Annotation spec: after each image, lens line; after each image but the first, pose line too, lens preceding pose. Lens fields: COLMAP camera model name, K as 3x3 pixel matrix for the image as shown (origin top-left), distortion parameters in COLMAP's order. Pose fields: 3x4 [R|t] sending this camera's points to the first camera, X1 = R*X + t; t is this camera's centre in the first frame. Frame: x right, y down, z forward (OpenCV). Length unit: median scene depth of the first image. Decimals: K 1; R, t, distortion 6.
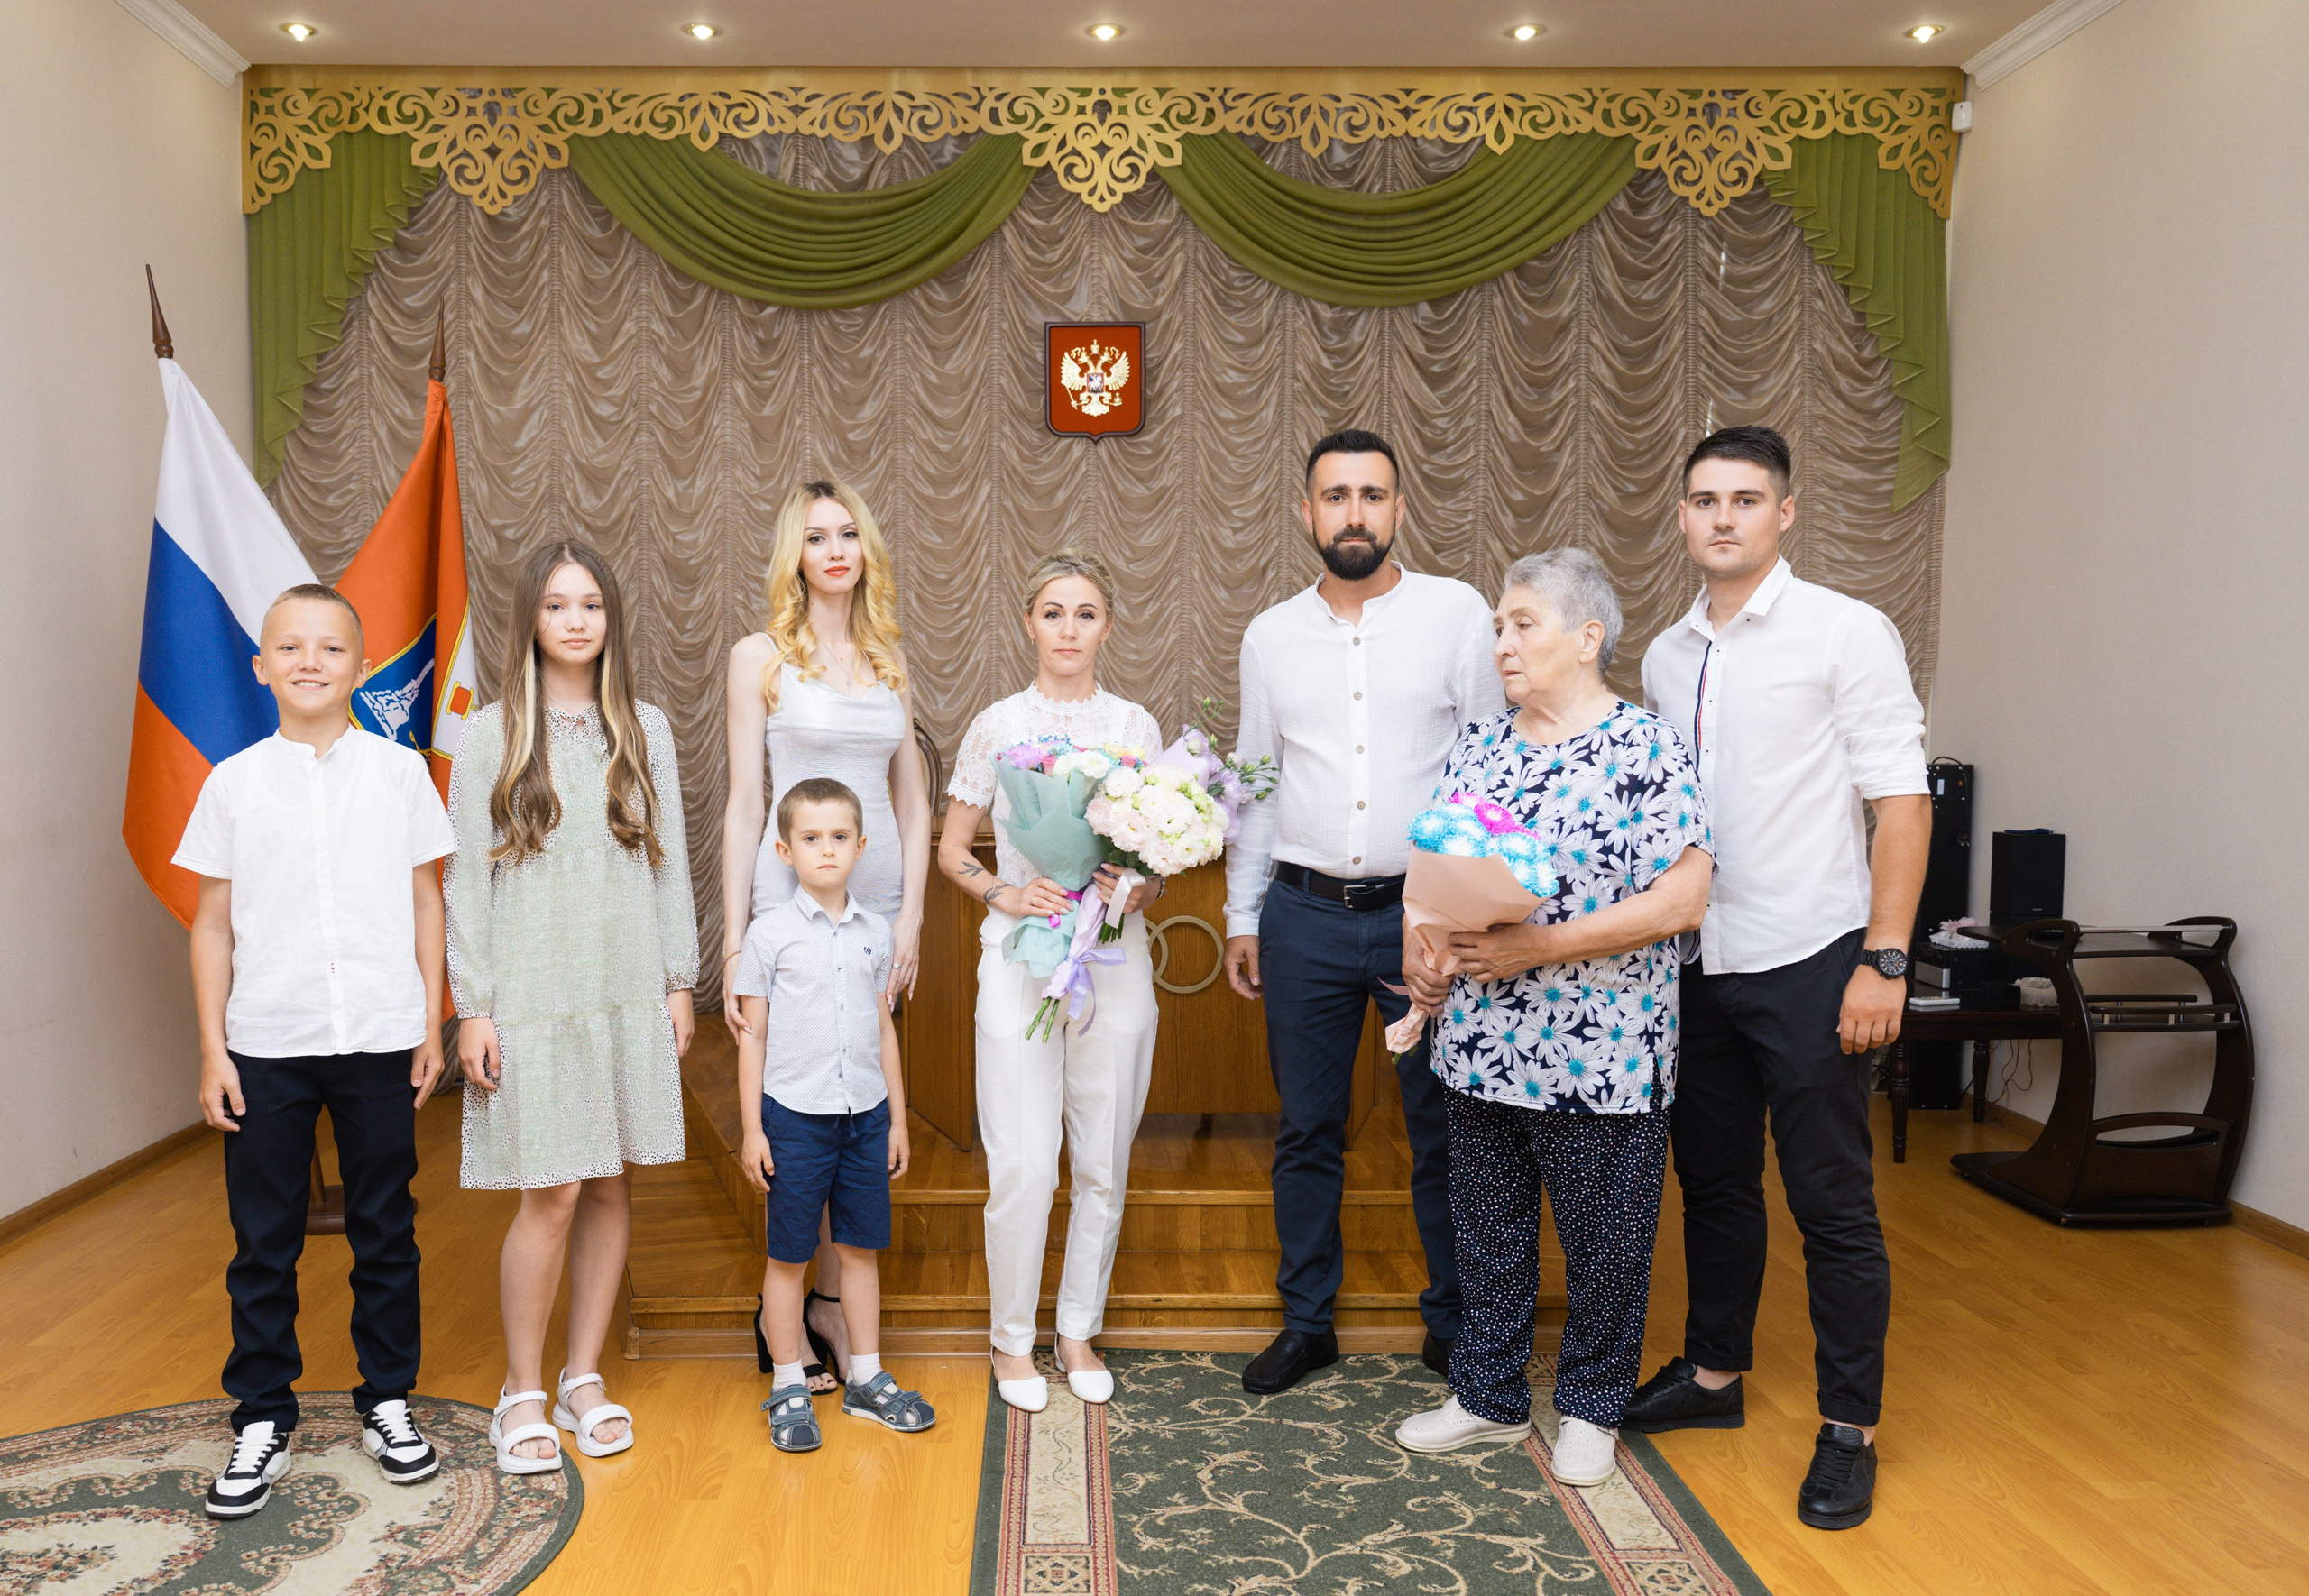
lens RADIAL K [[1817.3, 0, 1003.1], [0, 1817.3, 860.3], [0, 0, 1]] dist [0.000486, 0.009730]
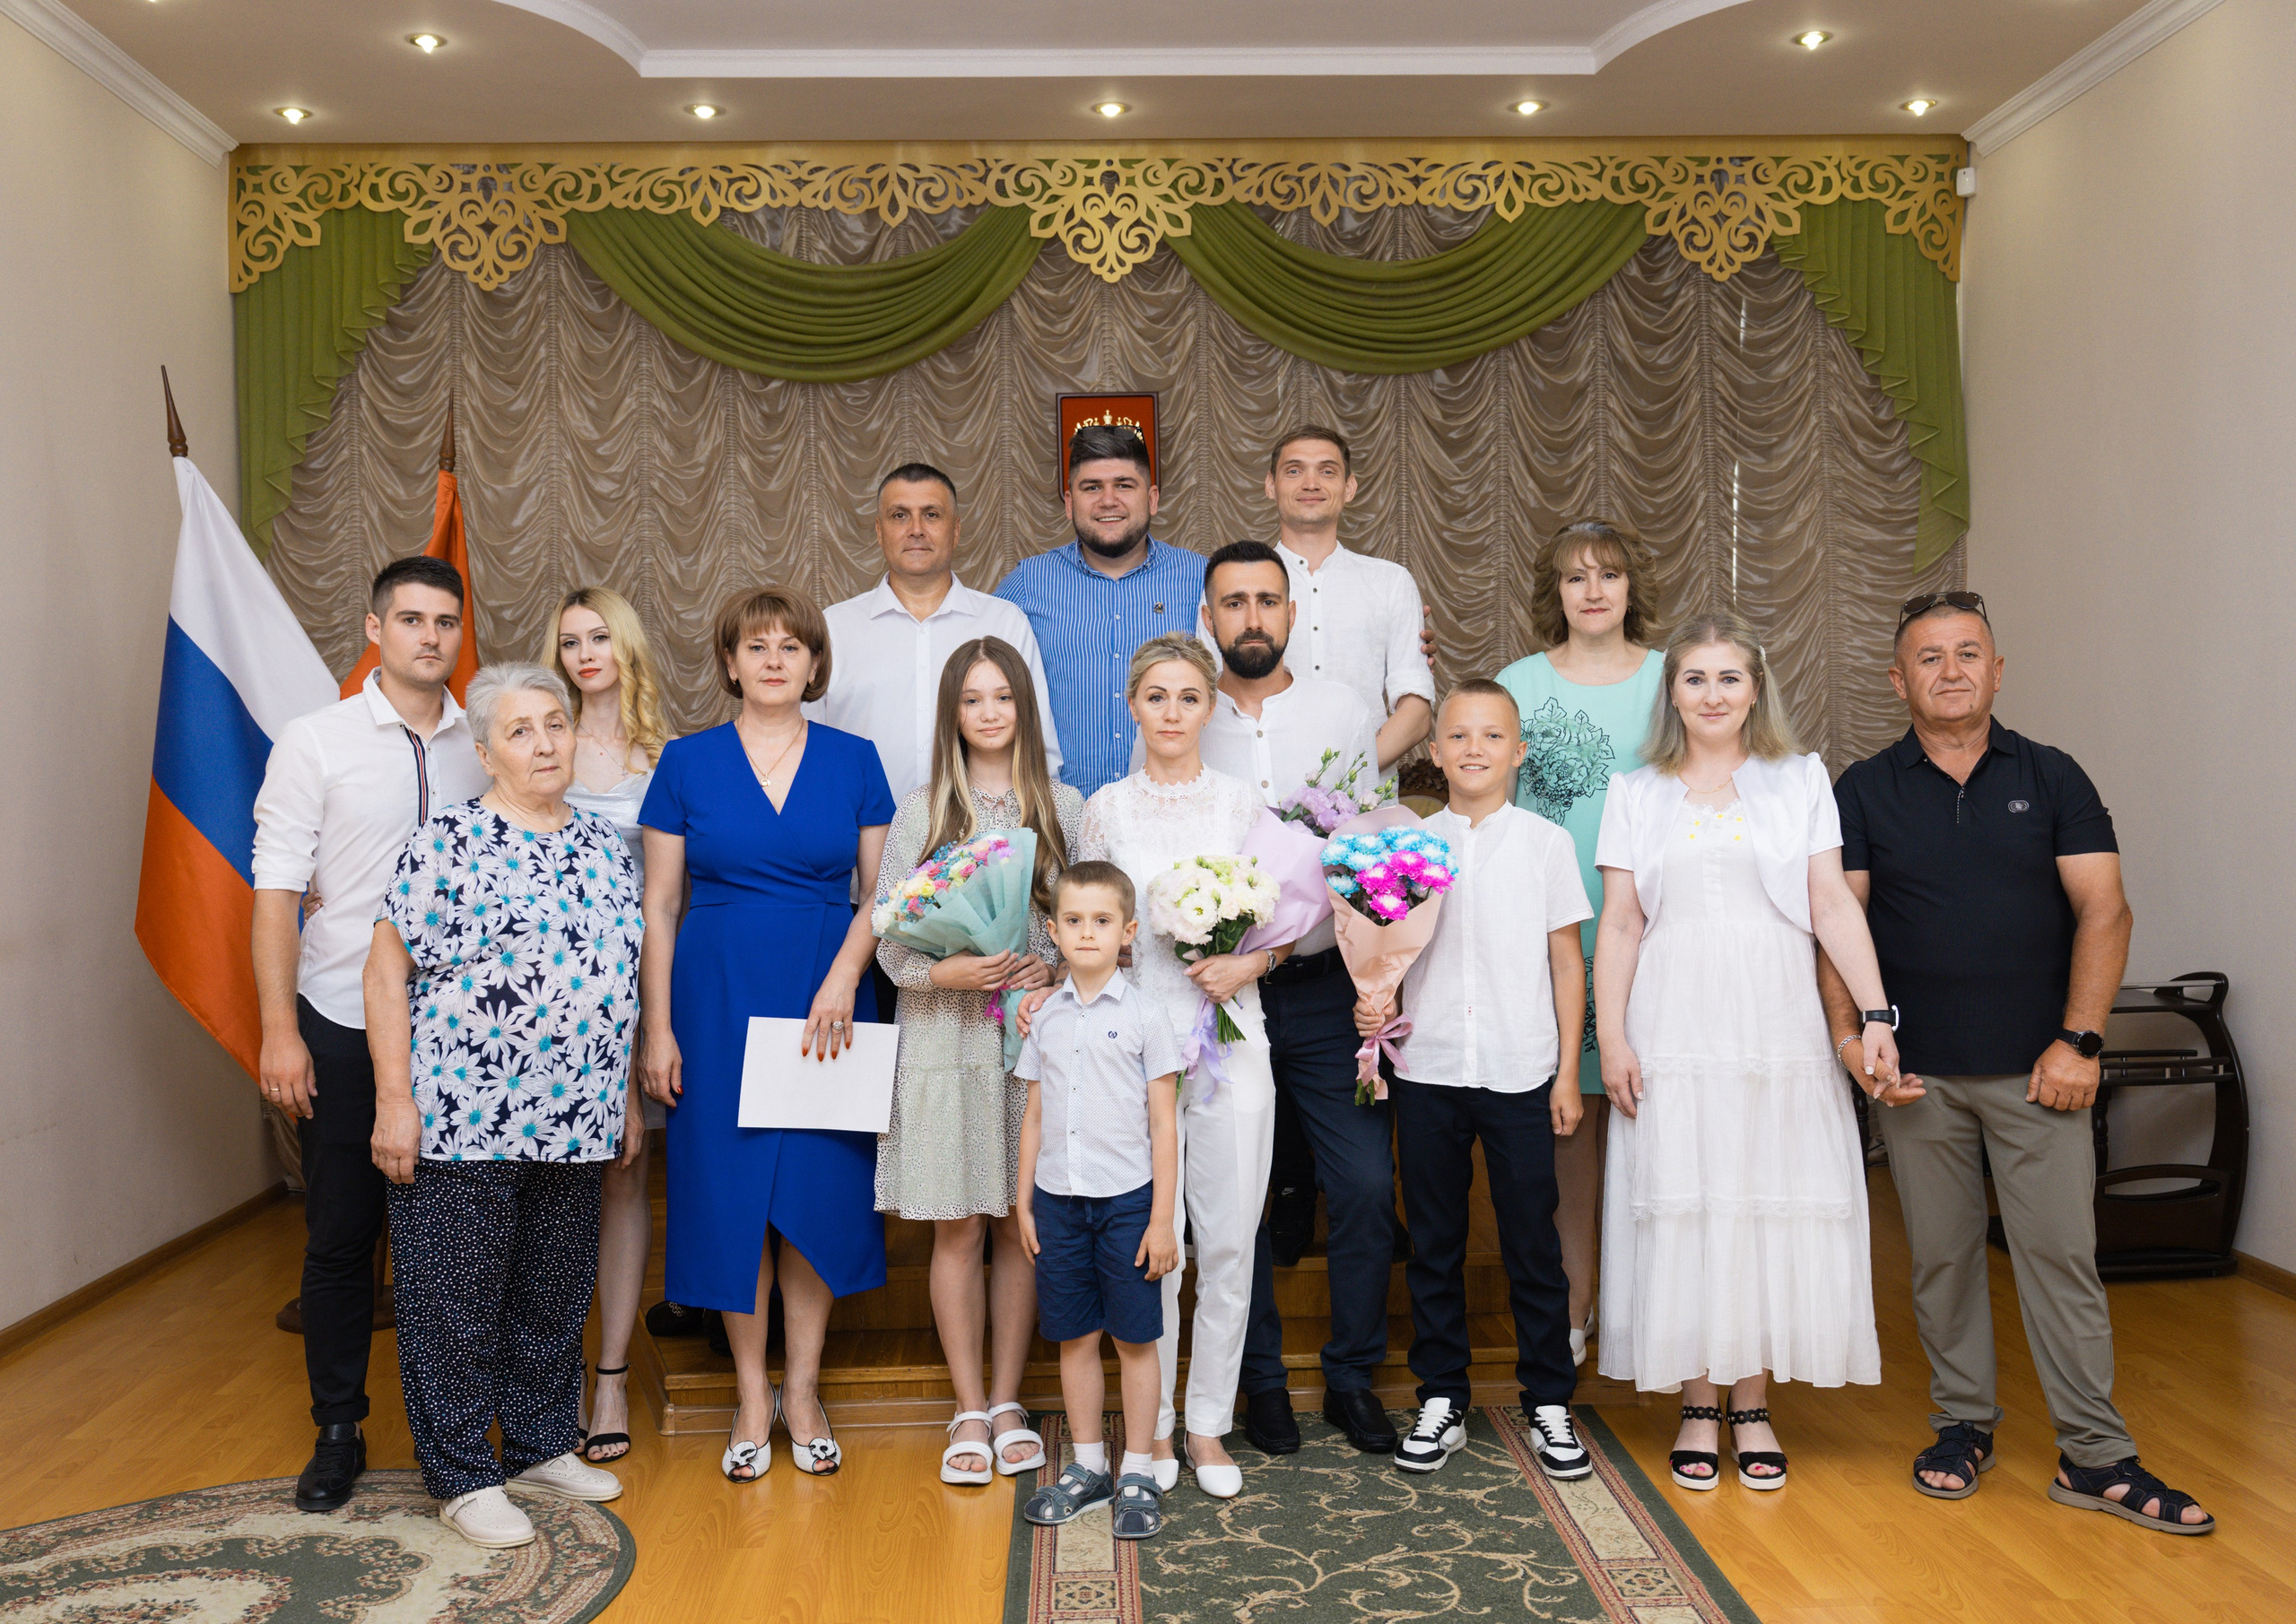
lens RADIAL K [[2111.0, 0, 1092.0], [0, 2111.0, 859.8], [0, 0, 1]] dist [0.001264, 0.000000]
pose [[0.999298, -0.018611, 0.032521, 0.000548], [0.019994, 0.998887, -0.042709, 0.004743], [-0.031690, 0.043329, 0.998558, -0.128174]]
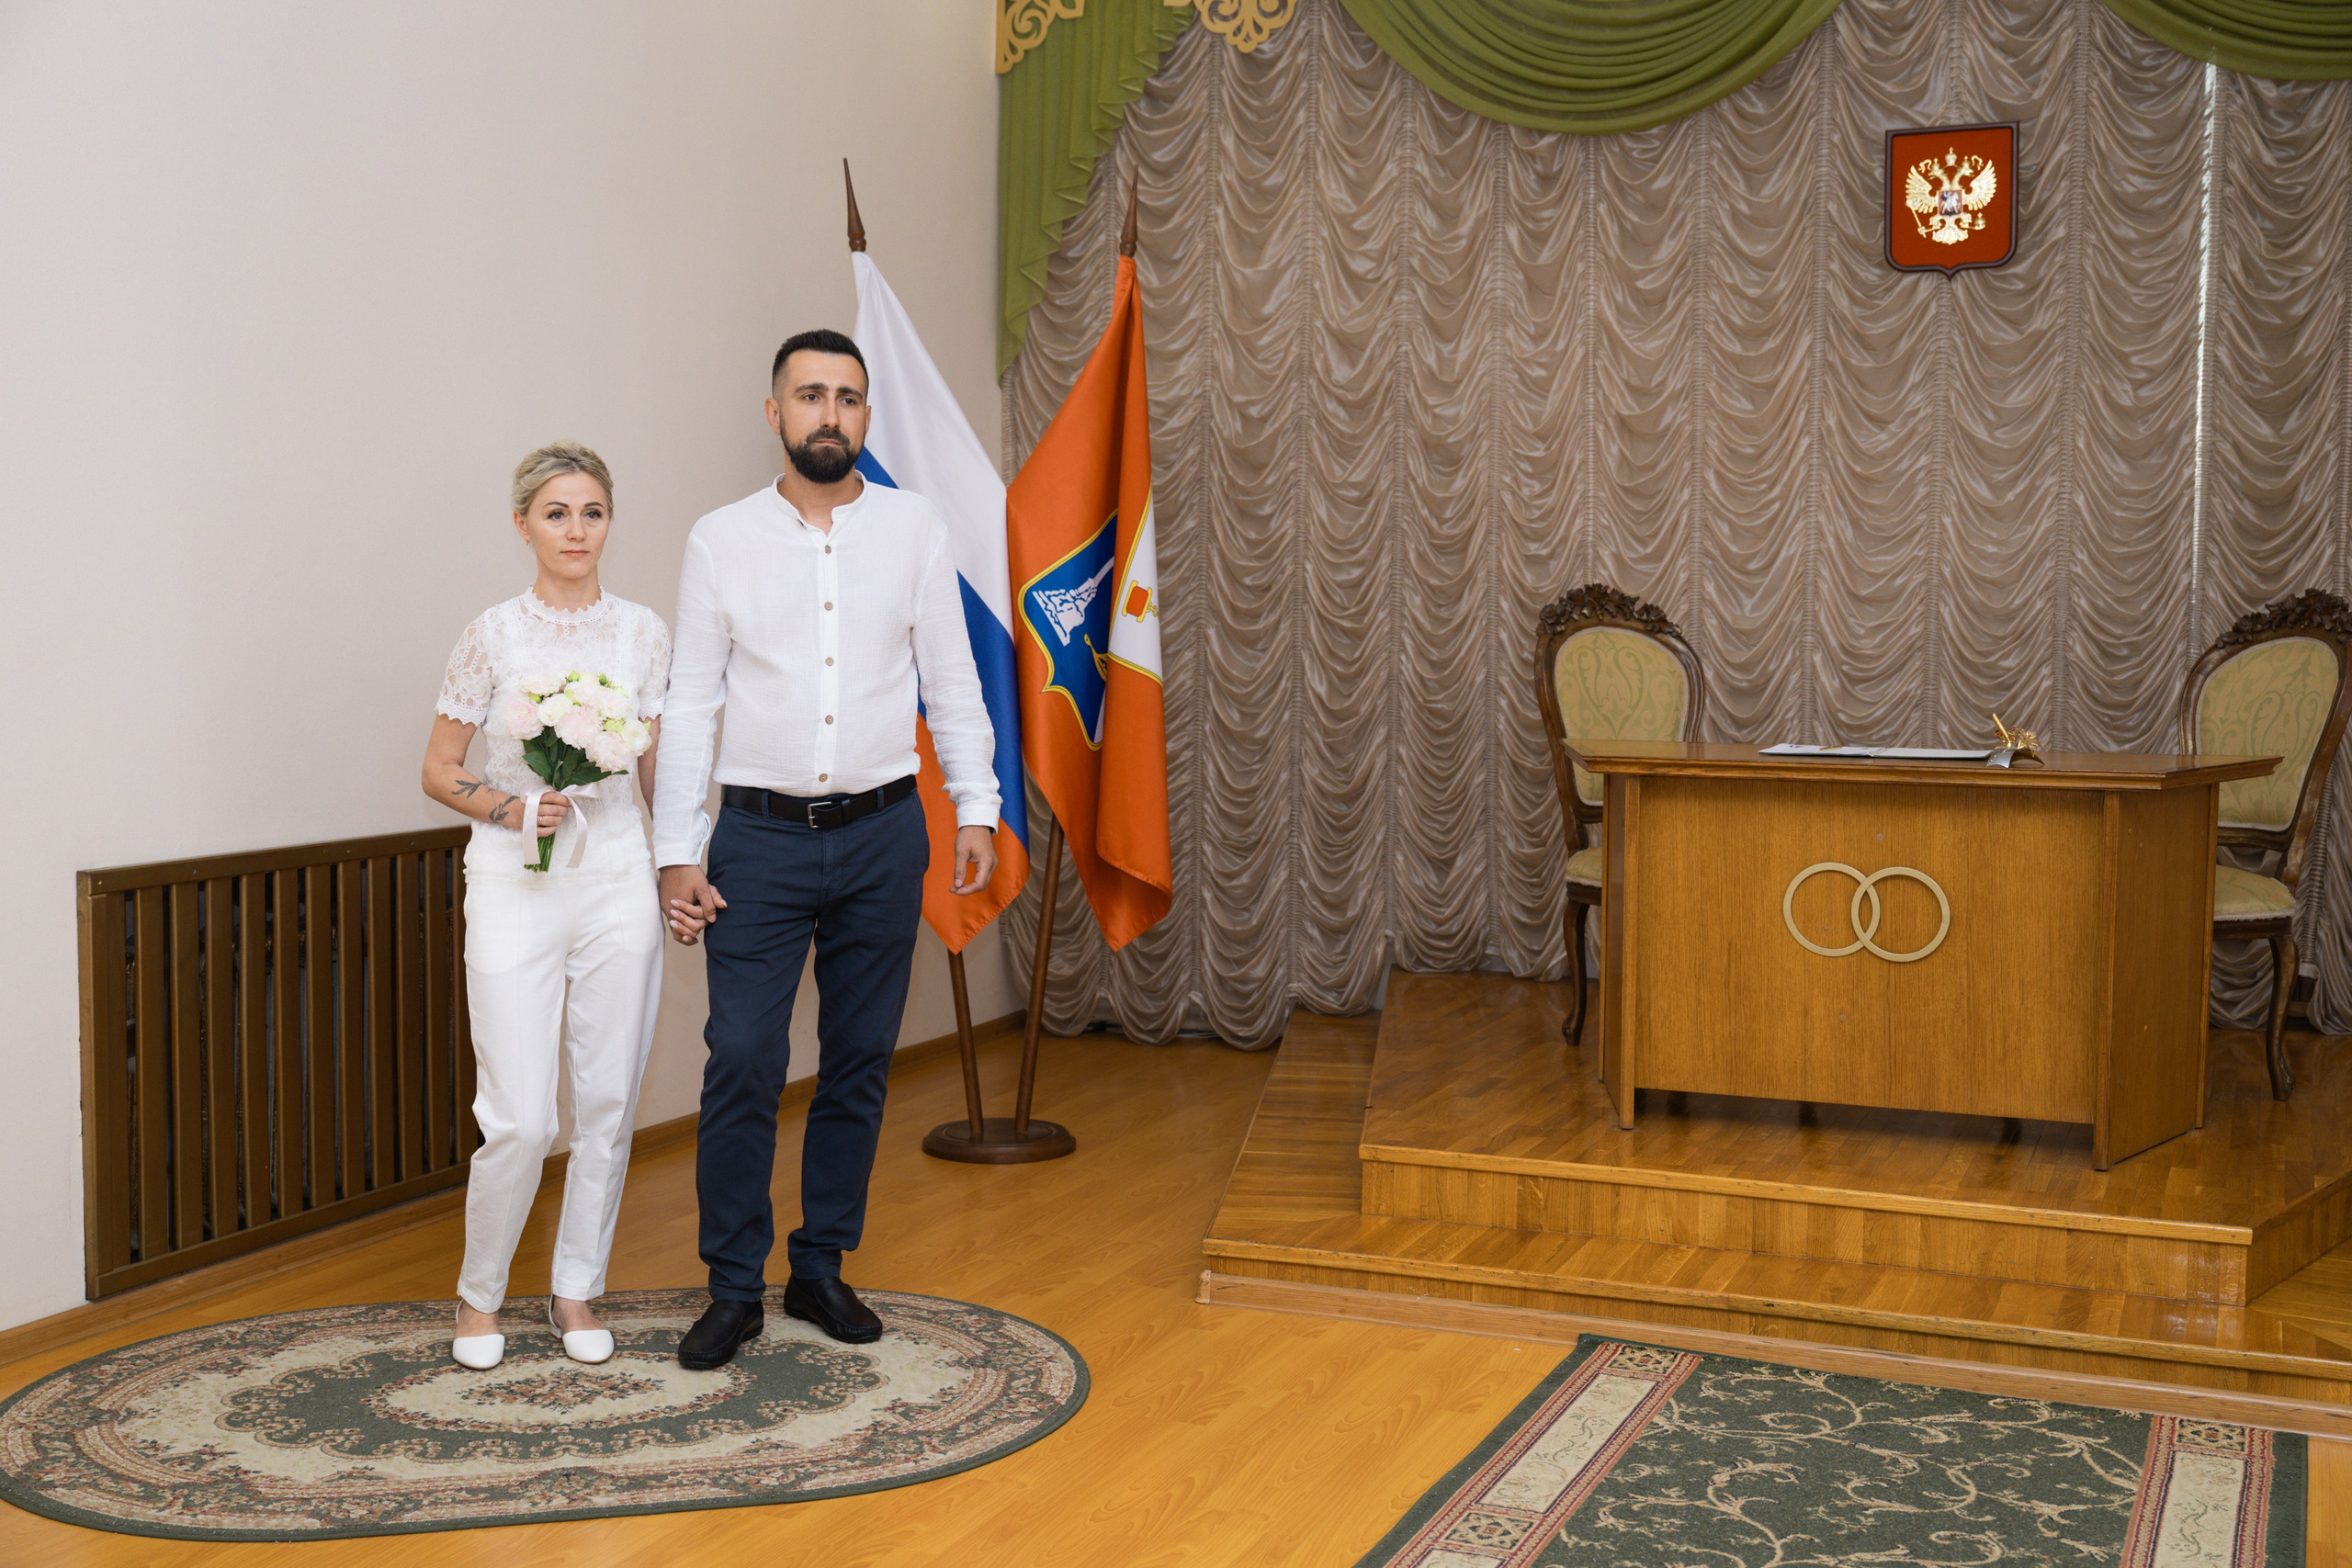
lens RADIAL K [[2505.1, 0, 1178.7], [0, 2505.1, 775.6], [0, 0, 1]] dist [0.011829, 0.000000]
pose [[0.919401, 0.032531, -0.391974, 0.178715], [-0.039294, 0.999185, -0.009241, 0.009144], [0.391354, 0.023898, 0.919930, -0.127627]]
